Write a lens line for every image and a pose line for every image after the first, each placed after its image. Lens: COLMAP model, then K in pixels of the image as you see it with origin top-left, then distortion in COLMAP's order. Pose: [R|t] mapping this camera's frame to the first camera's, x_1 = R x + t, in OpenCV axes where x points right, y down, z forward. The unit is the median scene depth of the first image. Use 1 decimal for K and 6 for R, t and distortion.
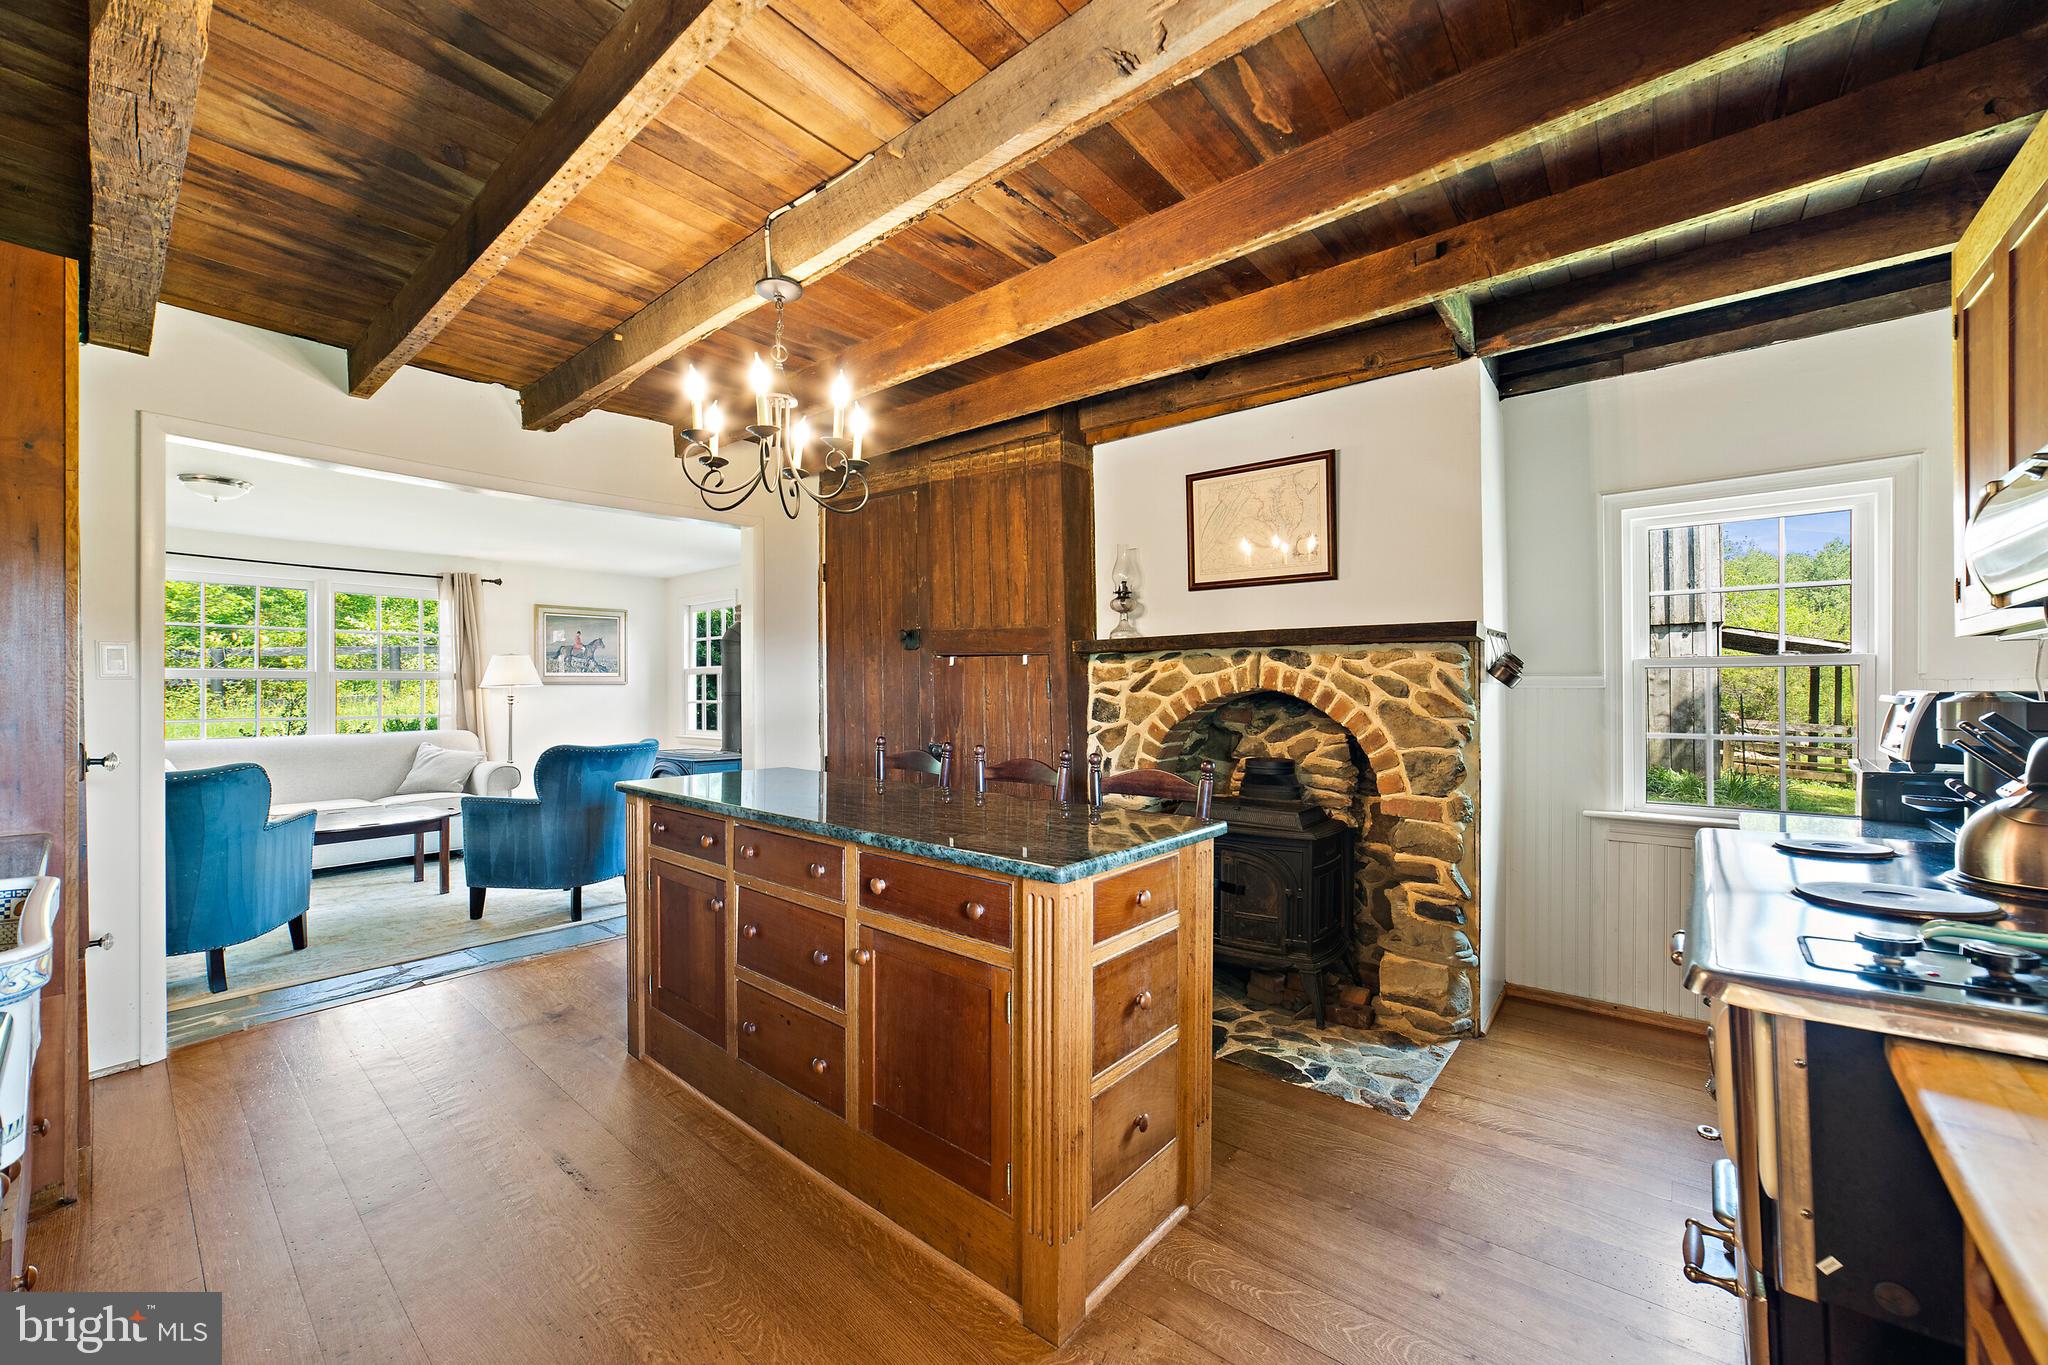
lens RADIAL K [[794.8, 0, 1033.7], [0, 794.8, 691.4], [0, 0, 1]] dist [-0.015467, 0.002948]
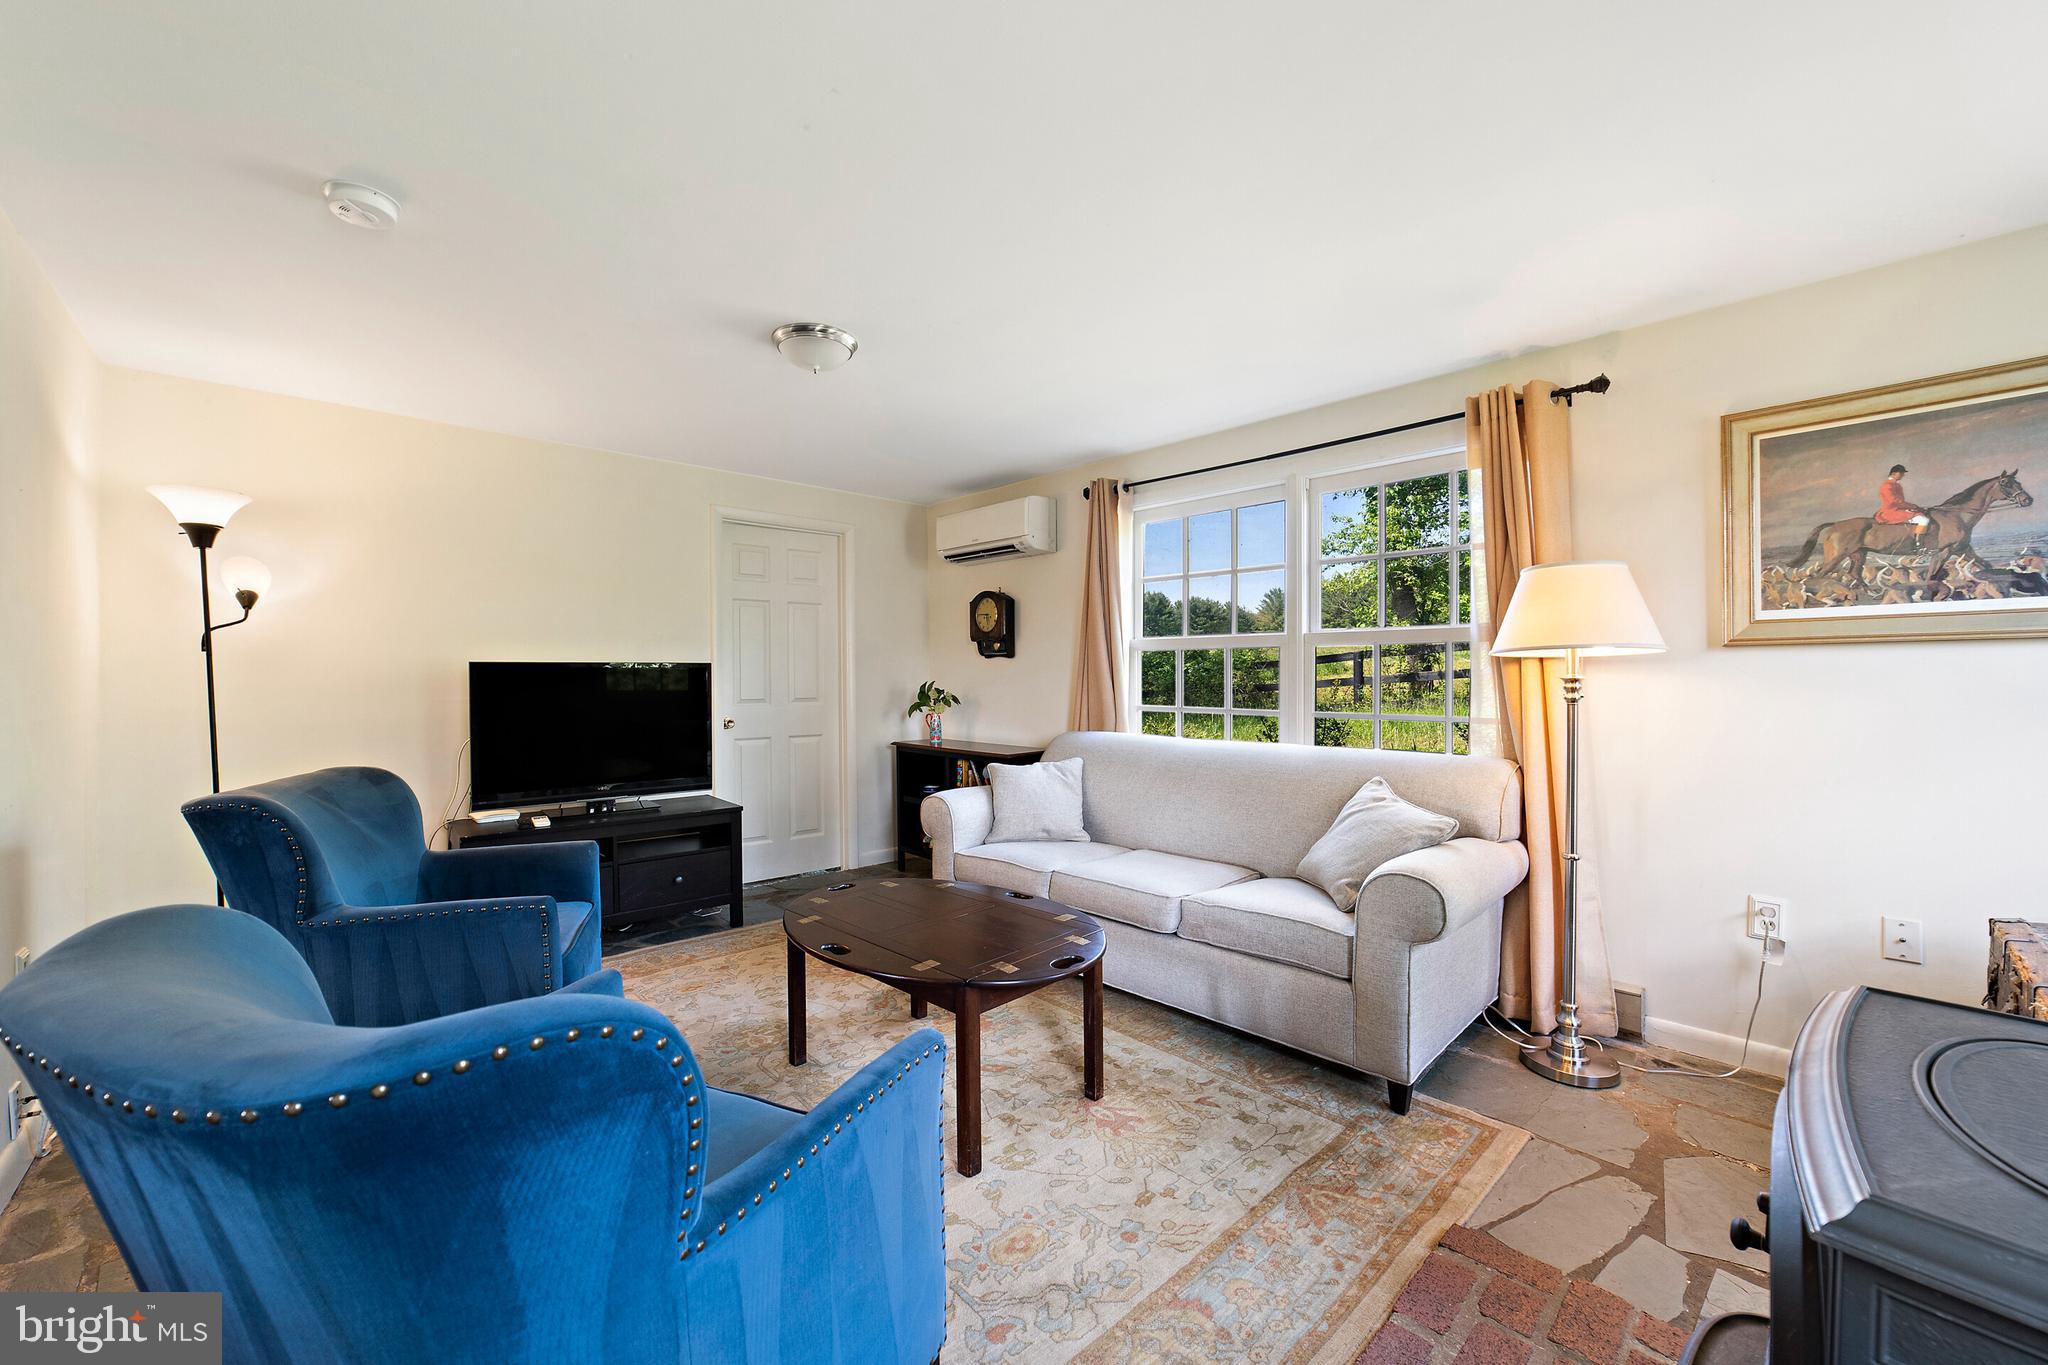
lens RADIAL K [[794.8, 0, 1009.6], [0, 794.8, 679.6], [0, 0, 1]] dist [-0.015467, 0.002948]
pose [[-0.164843, 0.004484, -0.986310, -0.503800], [0.005339, 0.999979, 0.003654, 0.001815], [0.986305, -0.004663, -0.164863, 1.551519]]
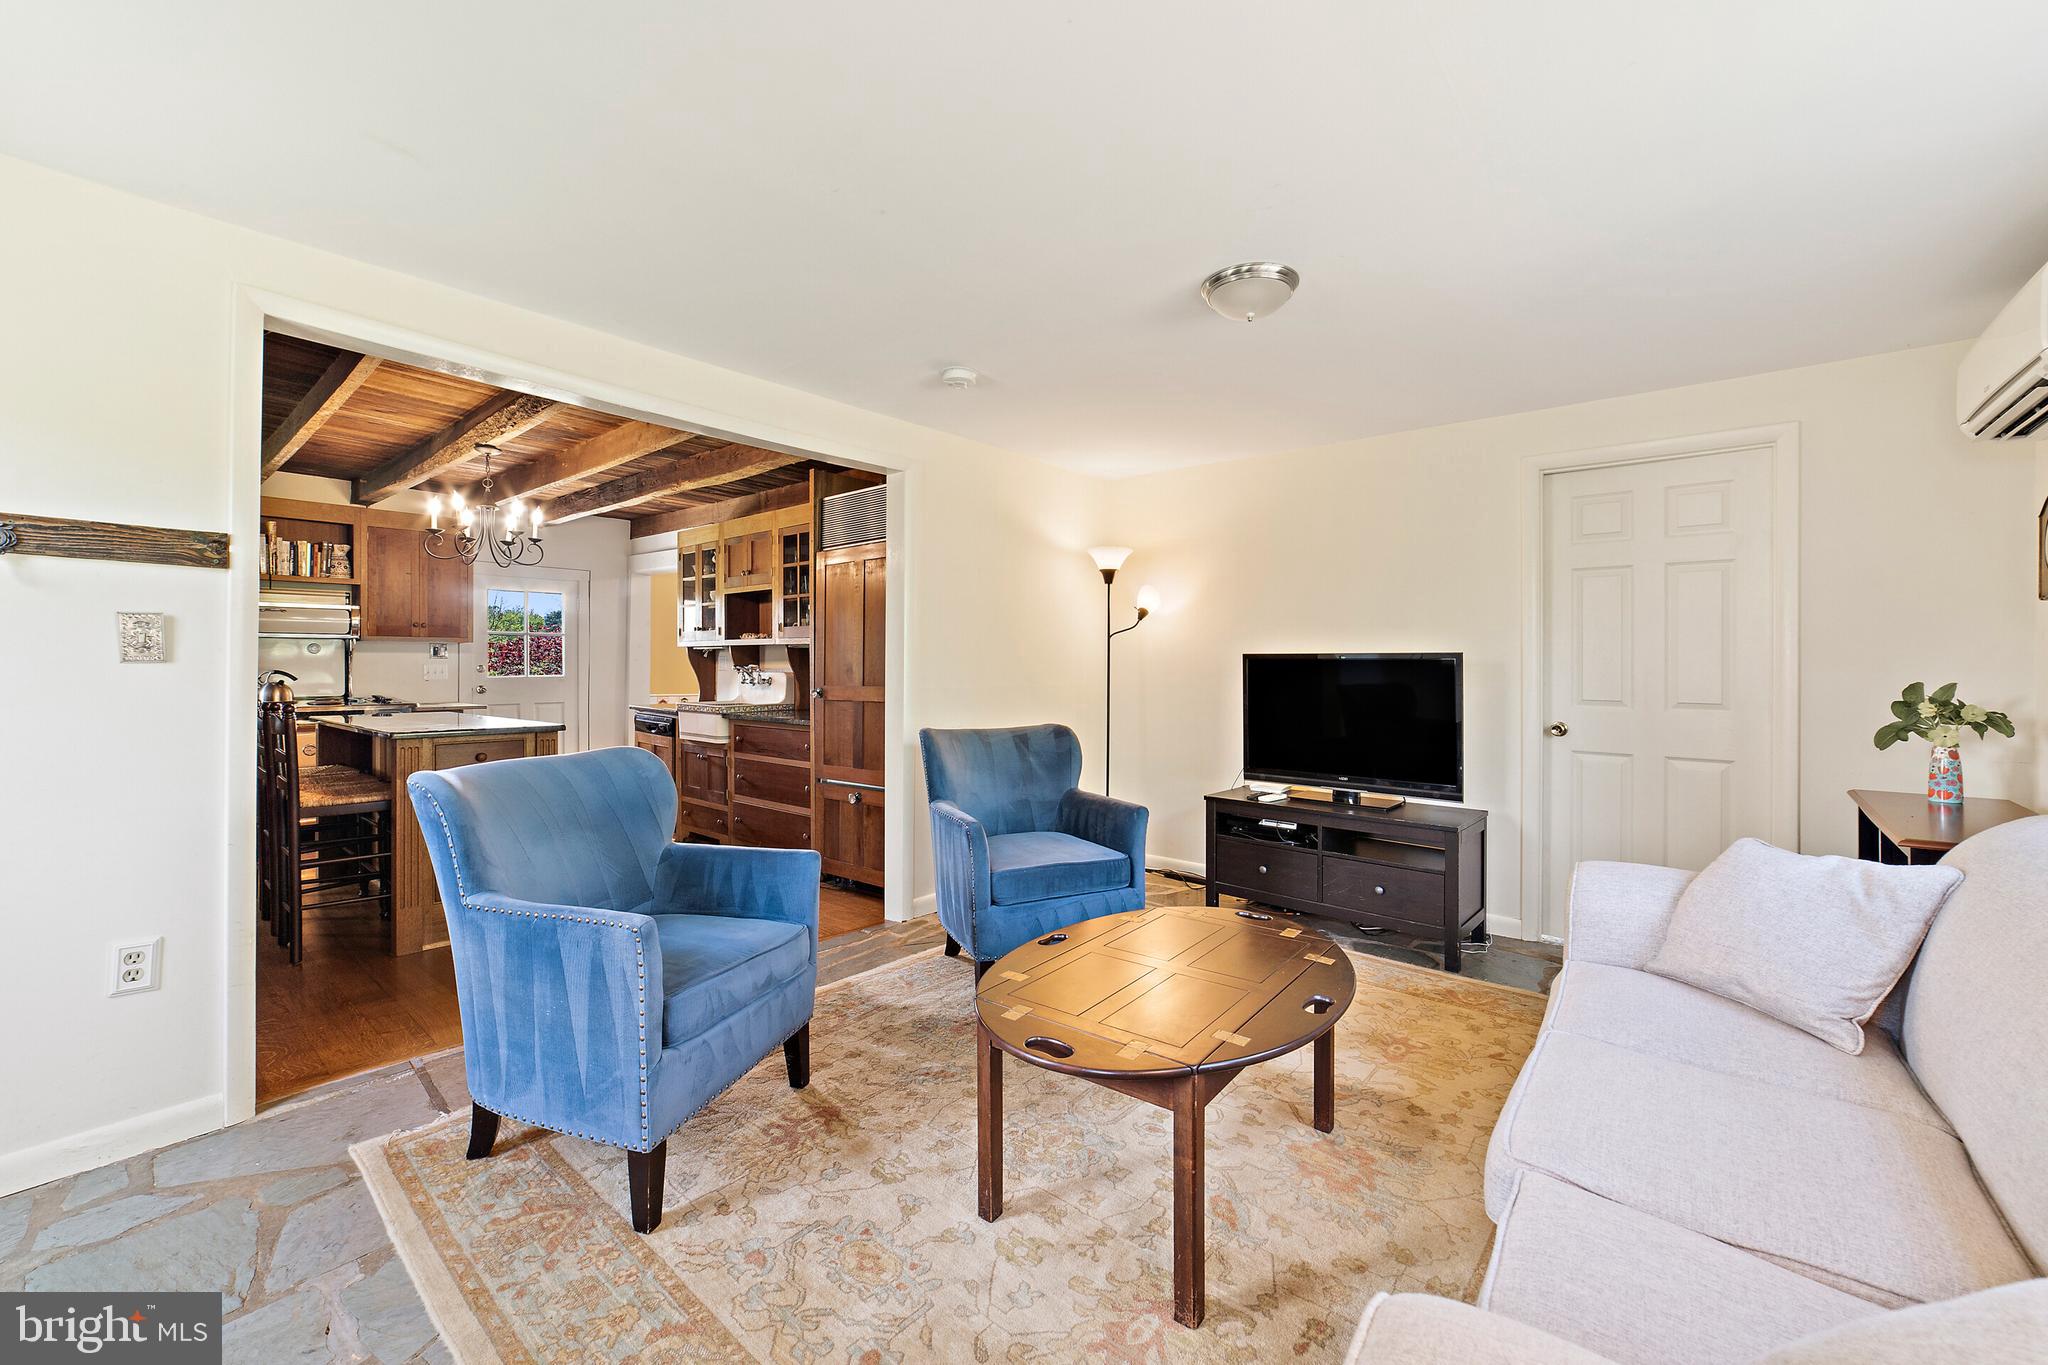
lens RADIAL K [[794.8, 0, 1013.9], [0, 794.8, 661.1], [0, 0, 1]] dist [-0.015467, 0.002948]
pose [[-0.999770, -0.007015, 0.020281, -1.126626], [-0.007128, 0.999960, -0.005495, -0.001230], [-0.020242, -0.005638, -0.999779, 1.974837]]
